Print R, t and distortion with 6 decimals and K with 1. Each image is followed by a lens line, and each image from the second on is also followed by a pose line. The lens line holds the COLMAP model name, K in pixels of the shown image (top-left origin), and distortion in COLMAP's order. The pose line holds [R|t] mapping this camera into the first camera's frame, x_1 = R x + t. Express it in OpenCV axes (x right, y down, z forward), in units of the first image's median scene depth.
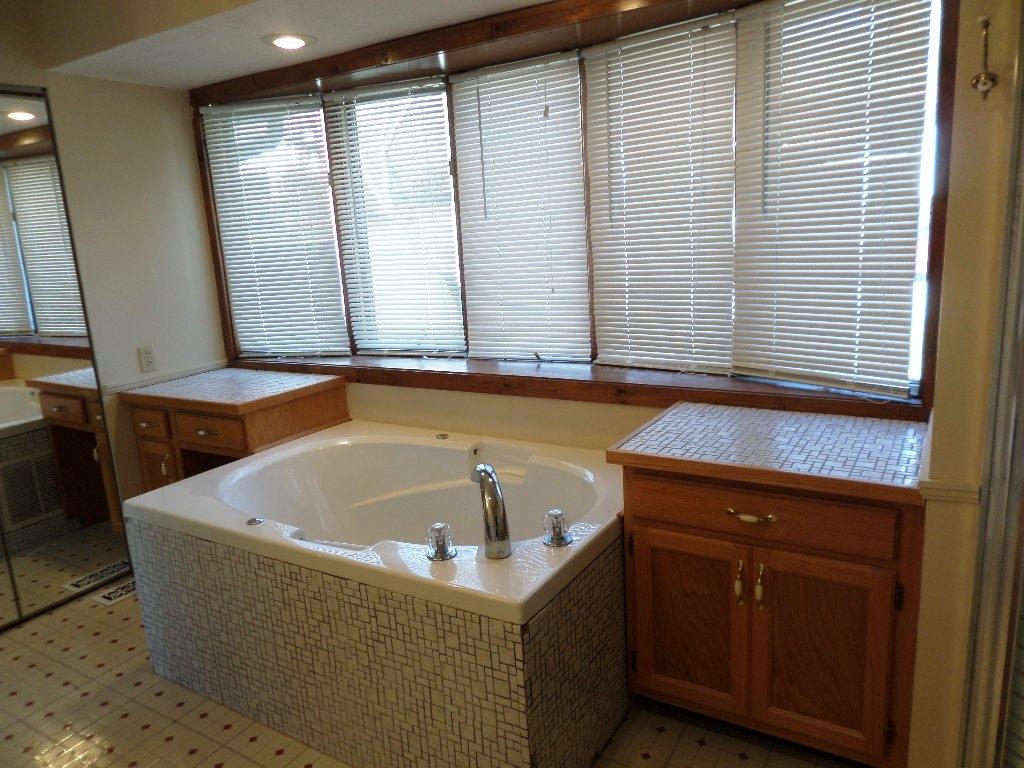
lens RADIAL K [[734.9, 0, 512.0], [0, 734.9, 384.0], [0, 0, 1]] dist [-0.009462, -0.004248]
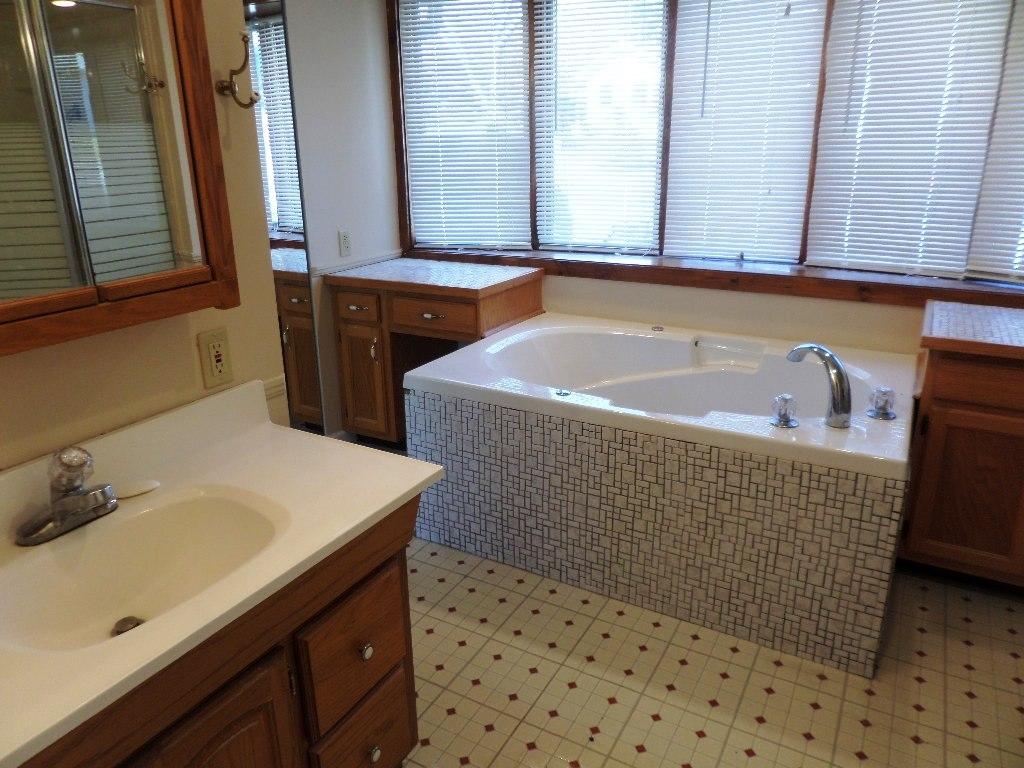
lens RADIAL K [[734.9, 0, 512.0], [0, 734.9, 384.0], [0, 0, 1]] dist [-0.009462, -0.004248]
pose [[0.998397, 0.036614, 0.043164, -0.392747], [-0.041011, 0.993538, 0.105833, 0.053839], [-0.039010, -0.107434, 0.993447, -0.043795]]
